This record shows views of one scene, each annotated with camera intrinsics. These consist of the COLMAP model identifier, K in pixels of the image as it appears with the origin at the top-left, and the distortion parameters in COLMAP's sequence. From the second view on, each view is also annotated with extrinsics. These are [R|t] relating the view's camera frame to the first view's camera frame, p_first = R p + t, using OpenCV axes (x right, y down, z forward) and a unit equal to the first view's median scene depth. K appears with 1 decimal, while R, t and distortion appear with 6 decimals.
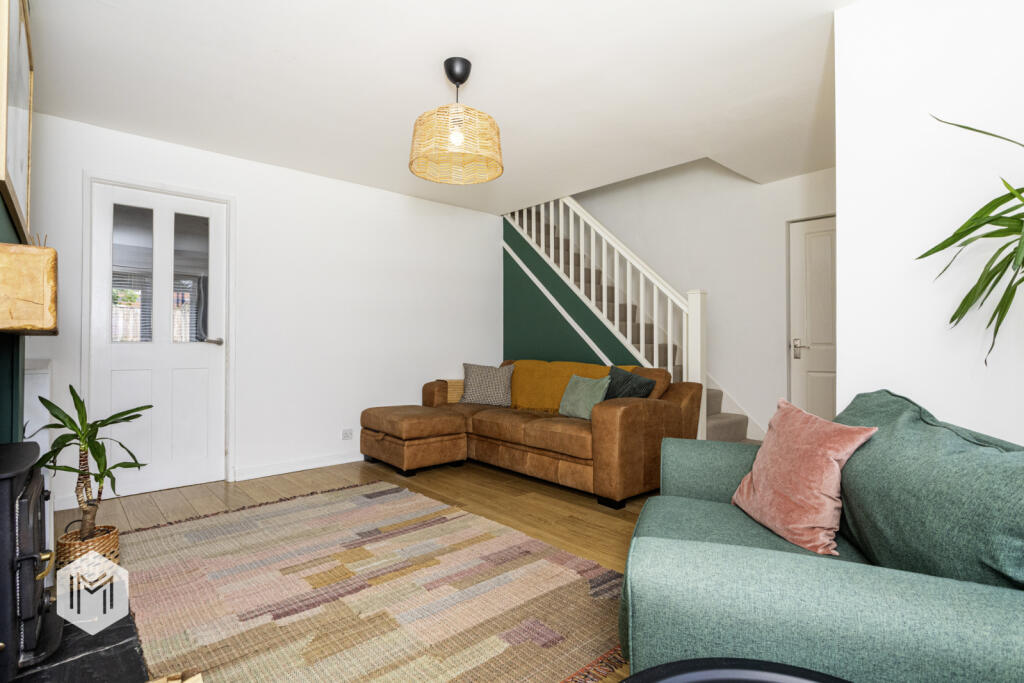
lens RADIAL K [[488.1, 0, 514.0], [0, 488.1, 339.9], [0, 0, 1]] dist [-0.033204, 0.015473]
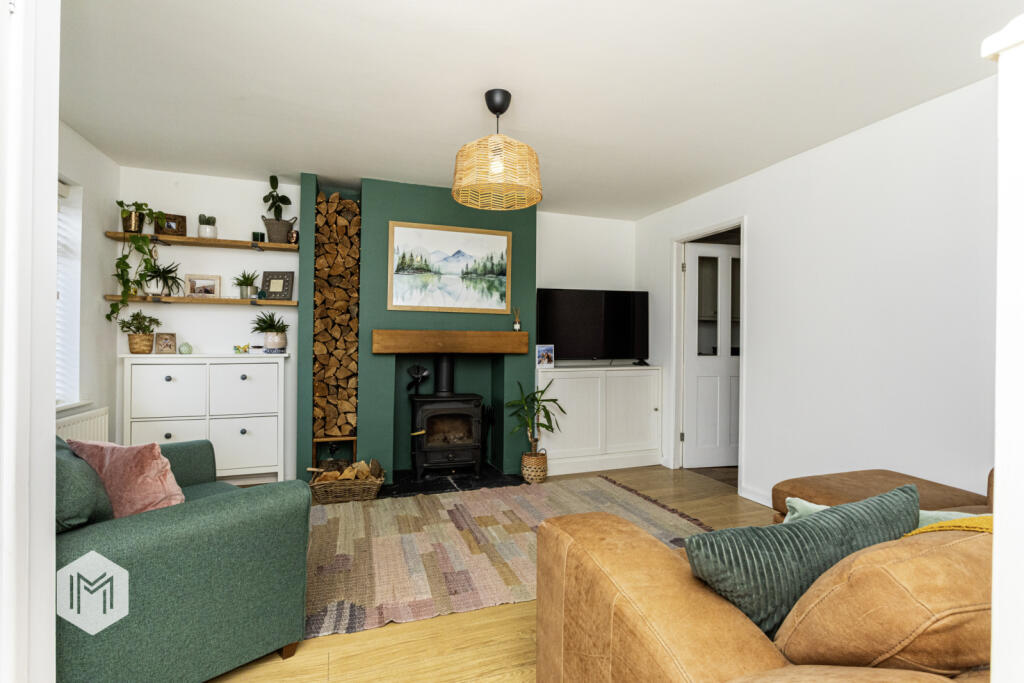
lens RADIAL K [[488.1, 0, 514.0], [0, 488.1, 339.9], [0, 0, 1]] dist [-0.033204, 0.015473]
pose [[-0.378608, -0.005400, -0.925541, 0.876793], [-0.004716, 0.999981, -0.003905, -0.046248], [0.925545, 0.002887, -0.378626, 1.514063]]
